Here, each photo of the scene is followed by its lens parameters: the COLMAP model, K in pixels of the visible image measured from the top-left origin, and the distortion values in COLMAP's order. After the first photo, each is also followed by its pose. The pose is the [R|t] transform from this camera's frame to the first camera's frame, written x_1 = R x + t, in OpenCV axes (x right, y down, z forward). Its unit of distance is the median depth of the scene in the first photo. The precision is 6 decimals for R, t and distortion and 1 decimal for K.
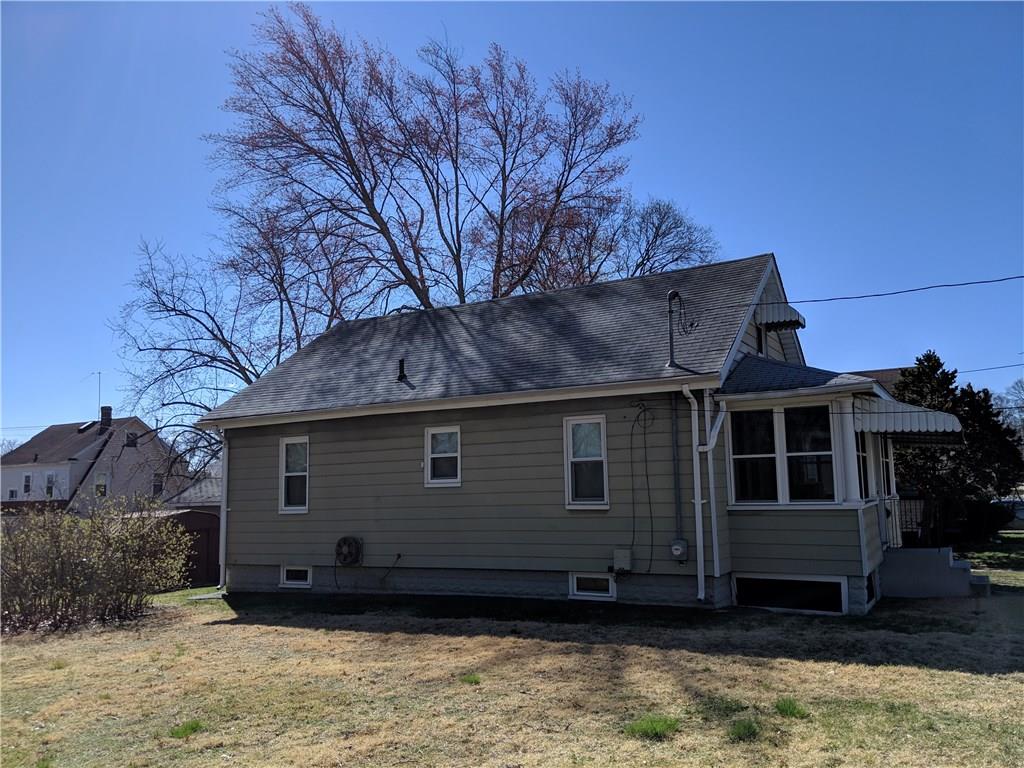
lens RADIAL K [[850.0, 0, 512.0], [0, 850.0, 384.0], [0, 0, 1]] dist [0.116711, -0.267357]
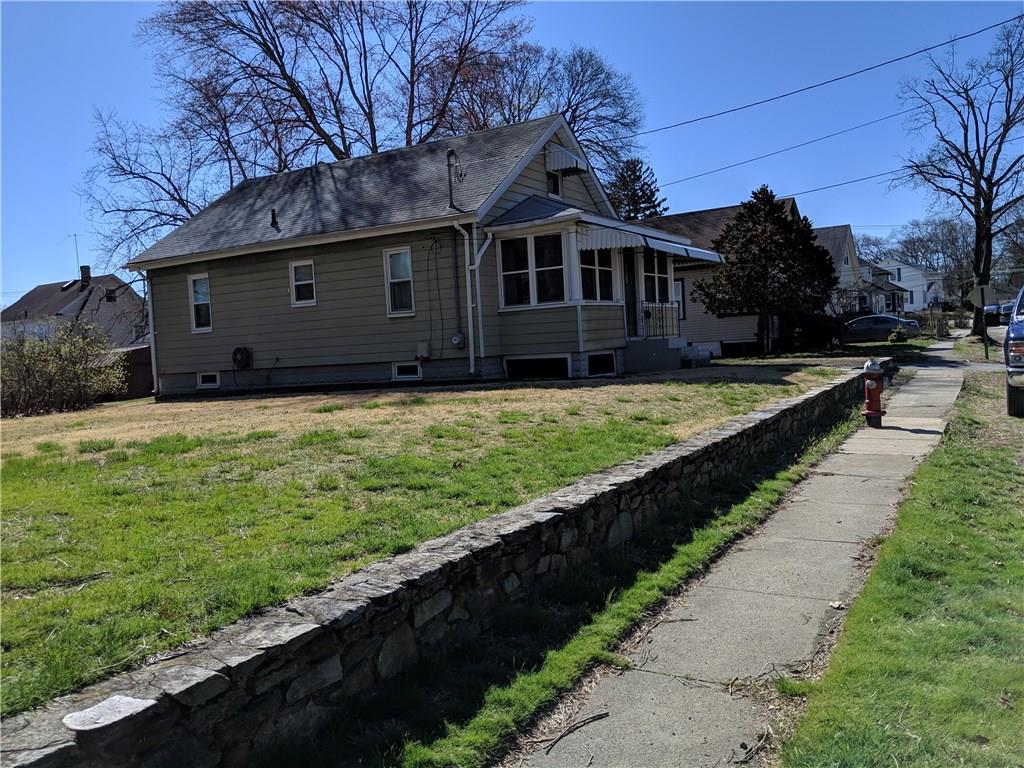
lens RADIAL K [[850.0, 0, 512.0], [0, 850.0, 384.0], [0, 0, 1]] dist [0.116711, -0.267357]
pose [[0.999326, -0.035507, -0.009267, 0.245736], [0.036567, 0.984713, 0.170305, 0.024242], [0.003078, -0.170529, 0.985348, -0.326835]]
